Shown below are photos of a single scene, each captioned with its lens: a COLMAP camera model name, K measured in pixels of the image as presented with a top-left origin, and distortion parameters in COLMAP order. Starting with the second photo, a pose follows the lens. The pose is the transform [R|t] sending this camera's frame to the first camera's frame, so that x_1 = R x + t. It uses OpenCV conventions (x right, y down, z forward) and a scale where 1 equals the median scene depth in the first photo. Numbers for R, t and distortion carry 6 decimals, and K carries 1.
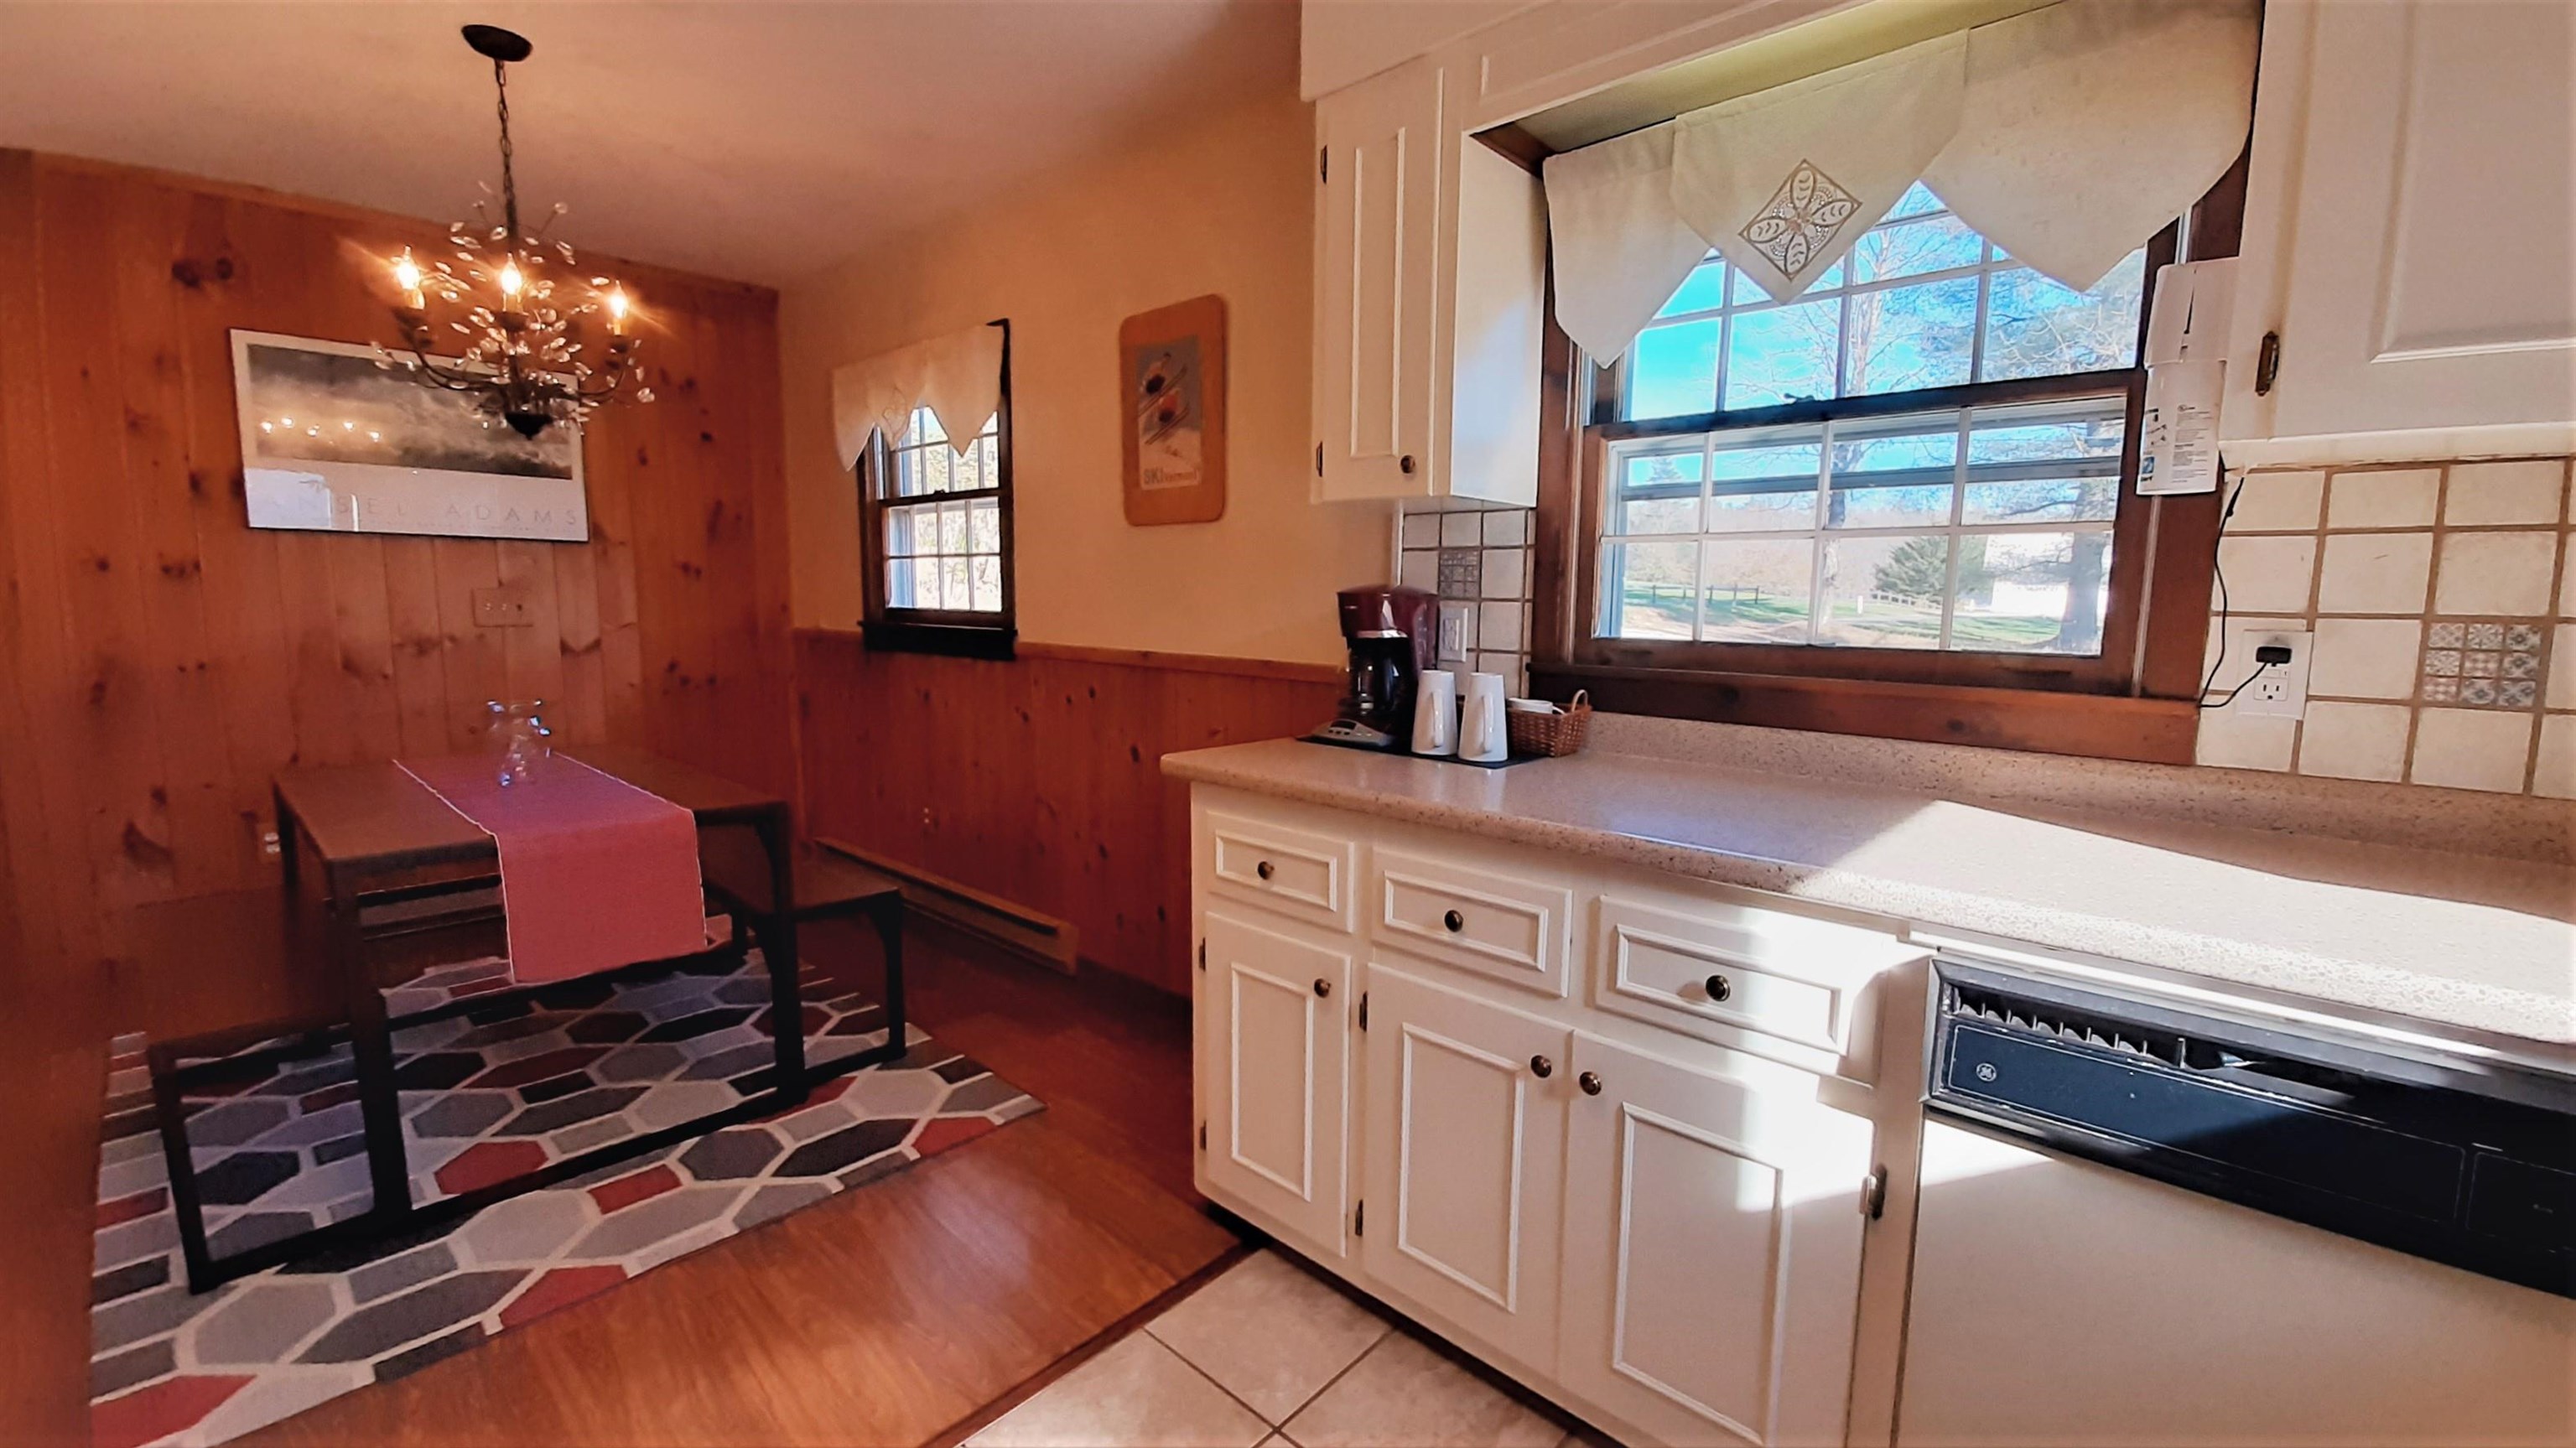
lens RADIAL K [[1033.9, 0, 1331.4], [0, 1033.9, 732.4], [0, 0, 1]] dist [0.034412, -0.023771]
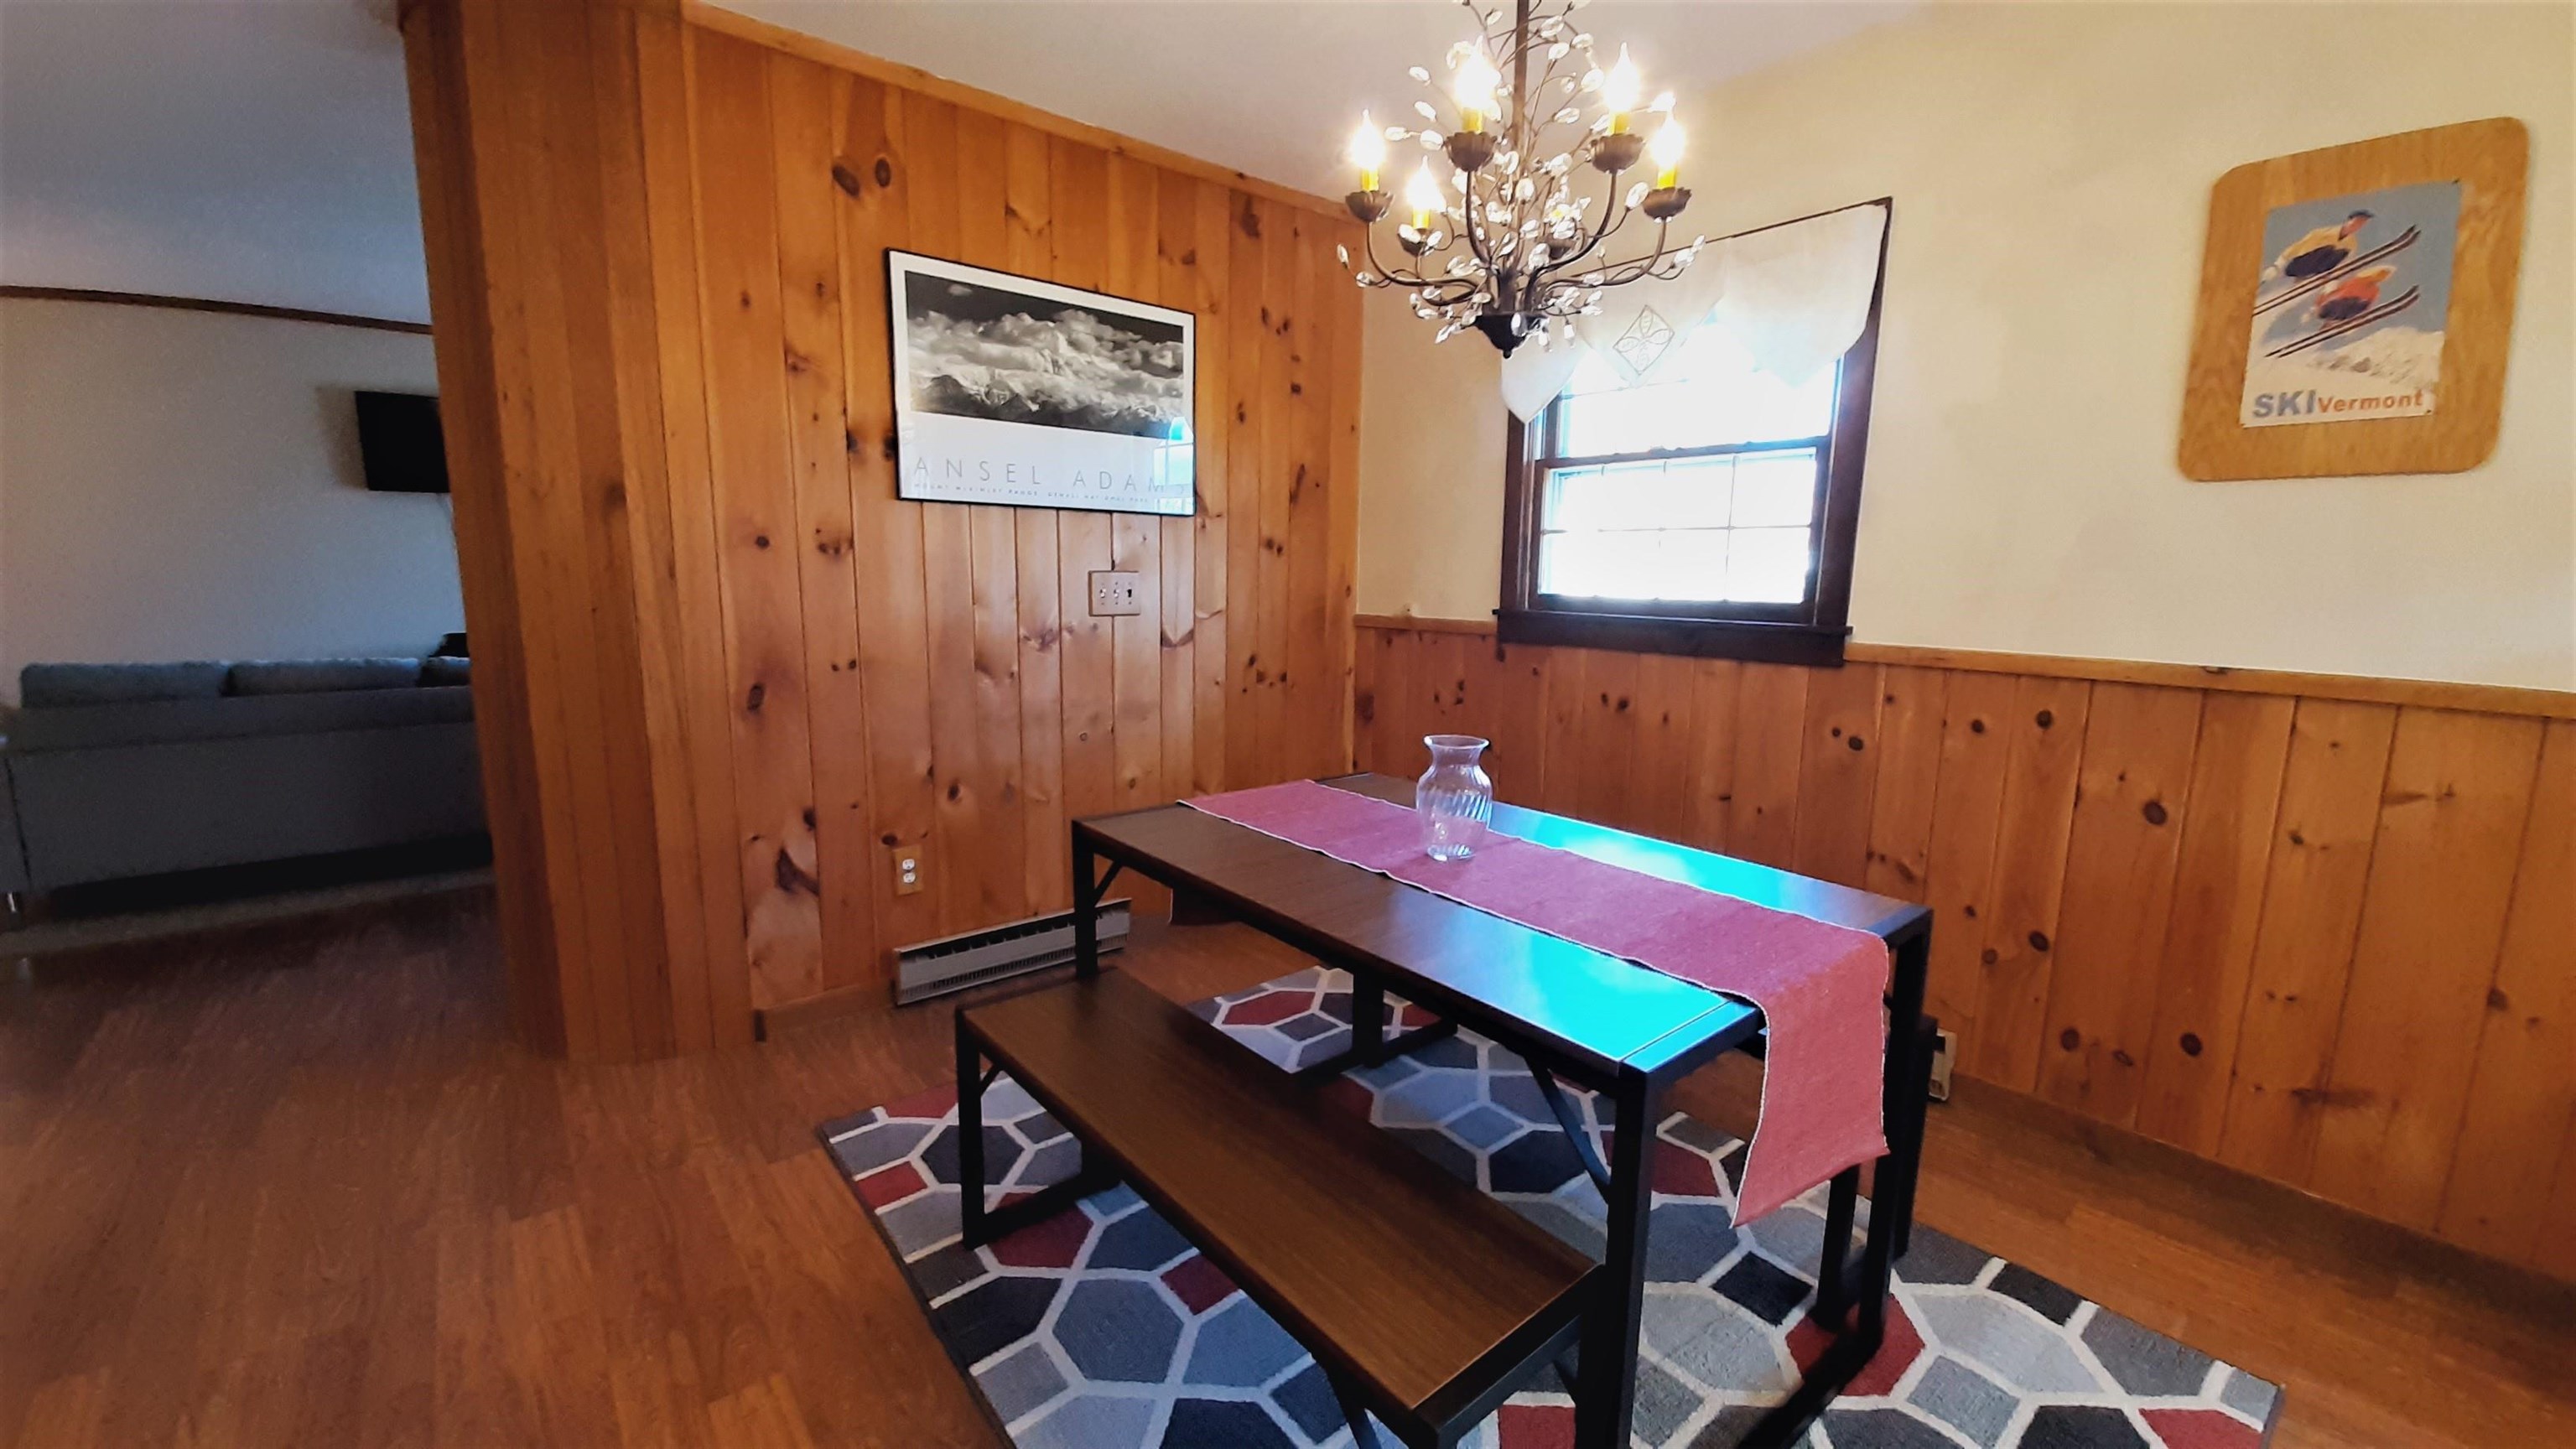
lens RADIAL K [[1034.0, 0, 1331.4], [0, 1034.0, 732.9], [0, 0, 1]] dist [0.034412, -0.023771]
pose [[0.990267, 0.024089, -0.137083, -0.589085], [-0.019991, 0.999314, 0.031189, -0.041683], [0.137740, -0.028145, 0.990068, 0.223163]]
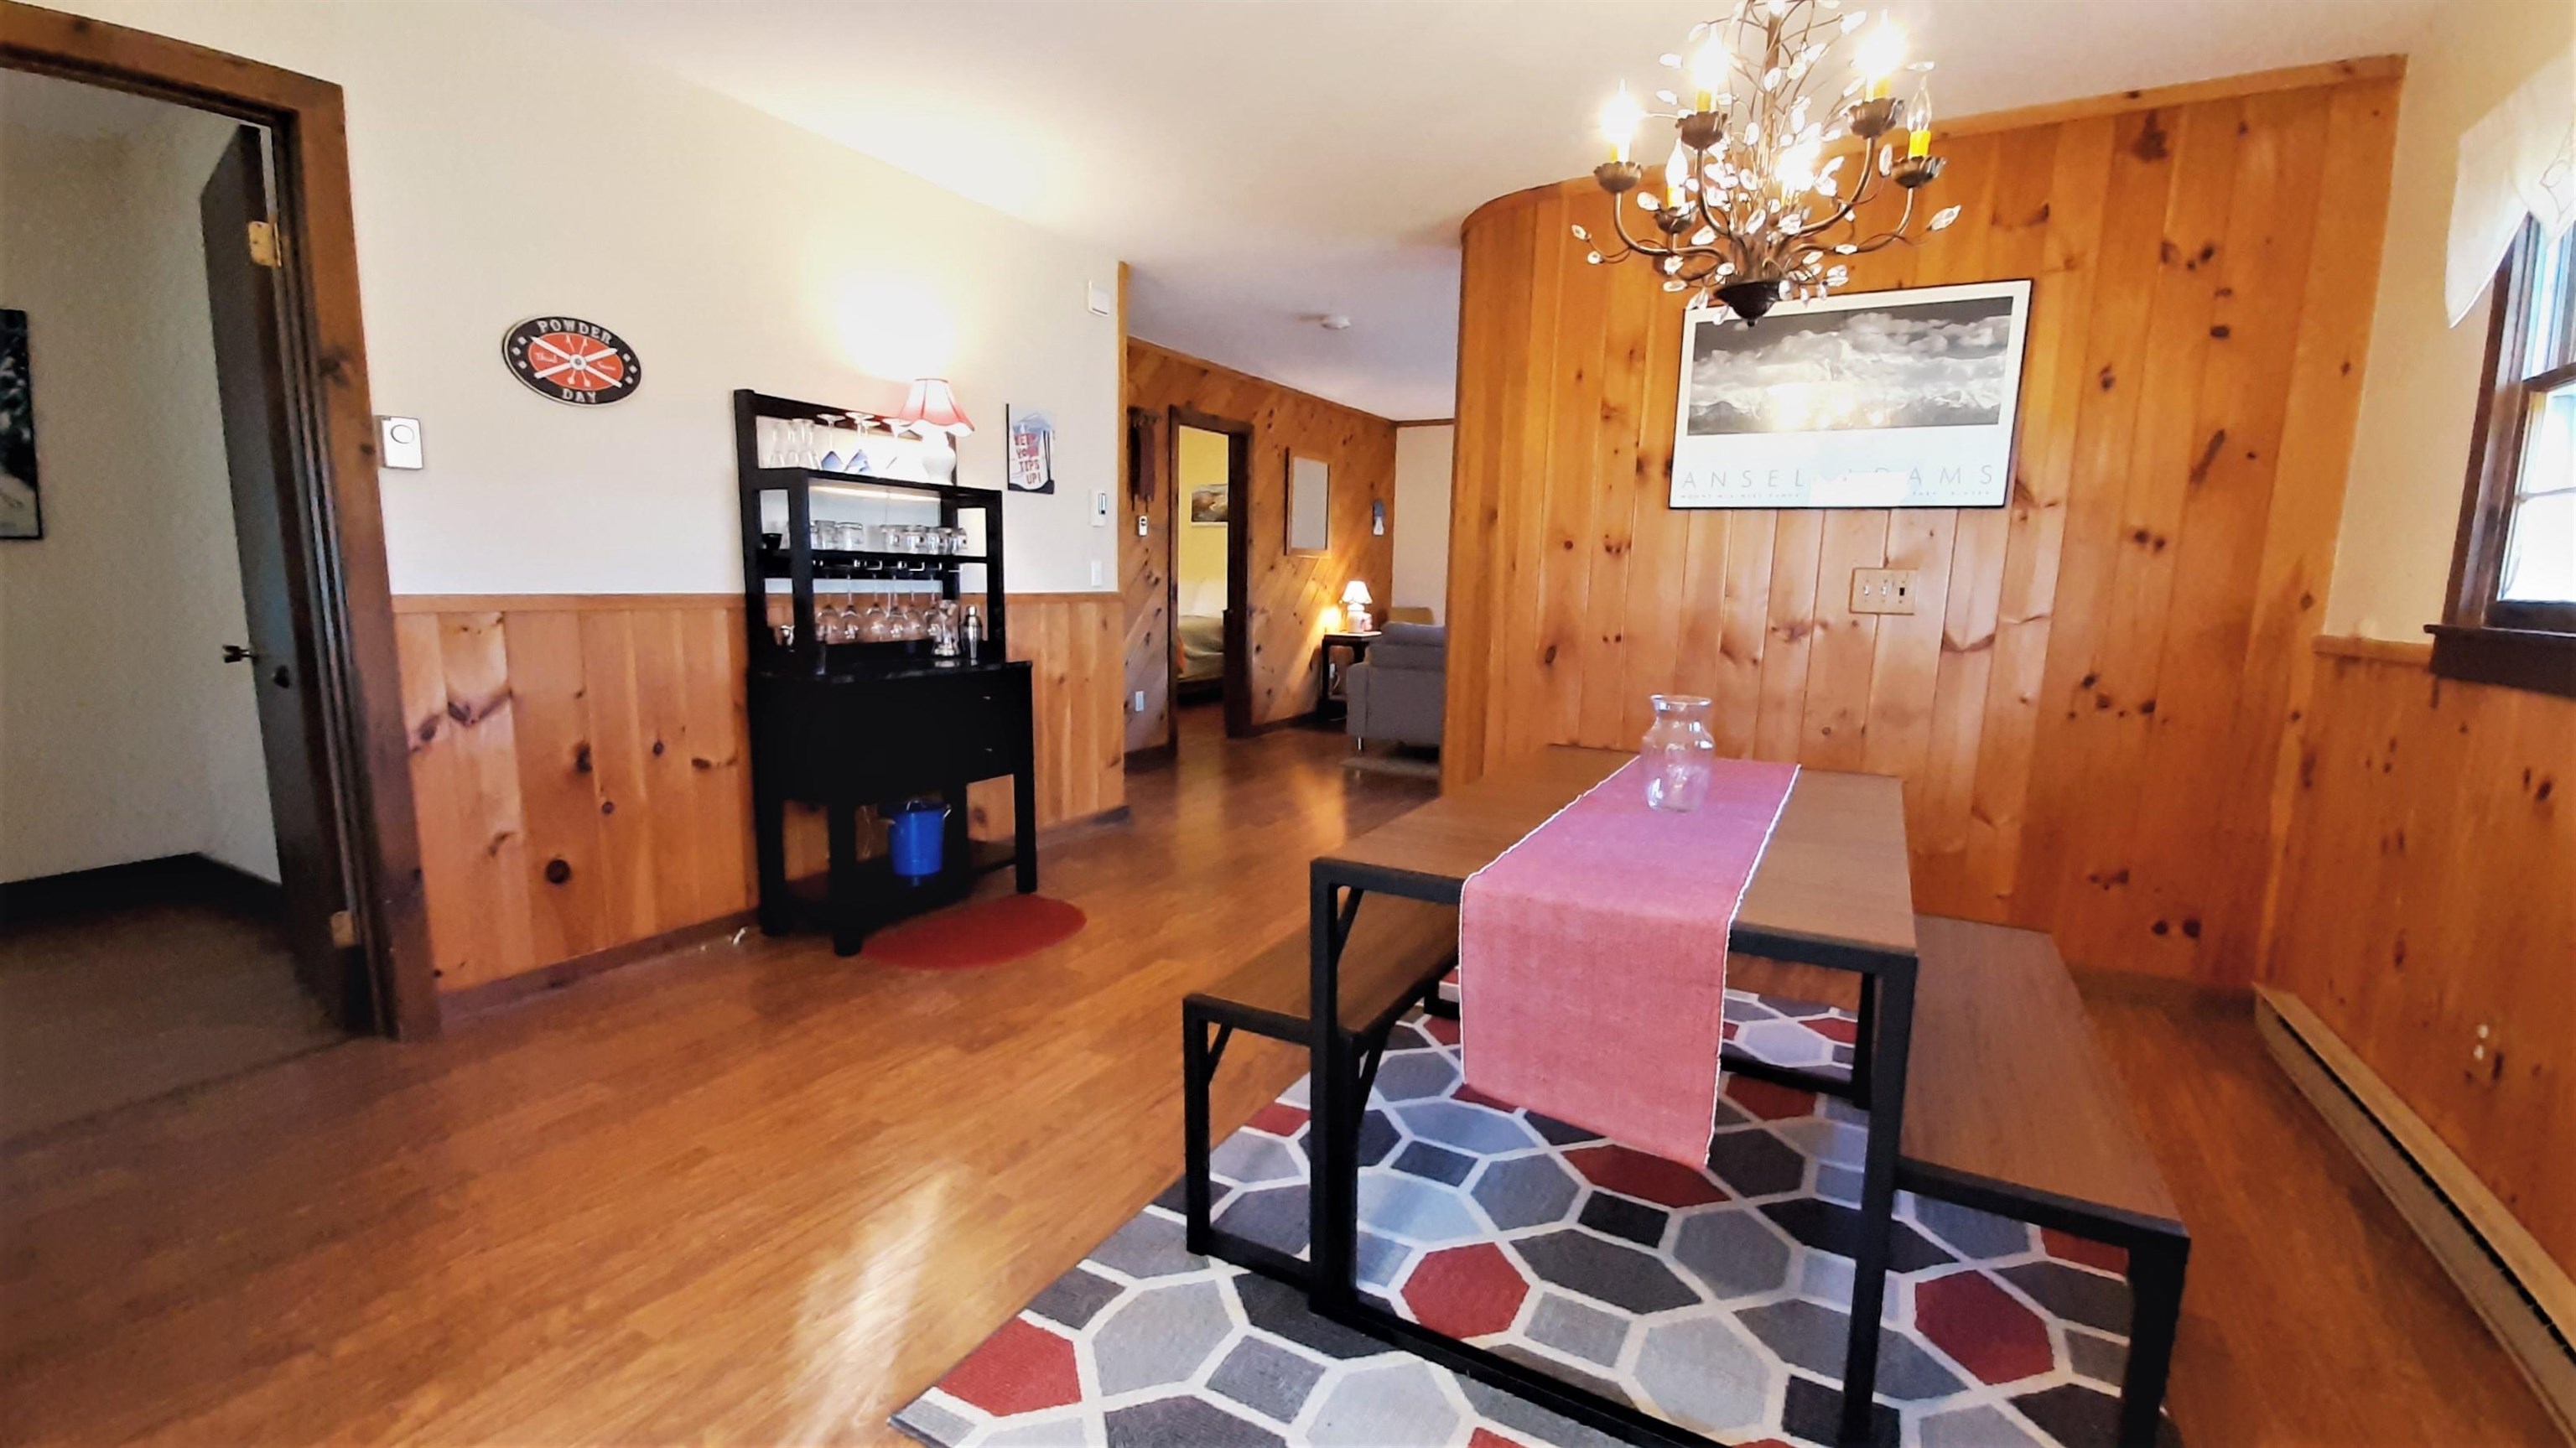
lens RADIAL K [[1033.9, 0, 1331.4], [0, 1033.9, 732.4], [0, 0, 1]] dist [0.034412, -0.023771]
pose [[0.234412, 0.139655, -0.962054, -0.098761], [-0.147577, 0.983270, 0.106776, -0.037834], [0.960871, 0.116947, 0.251100, 0.453364]]
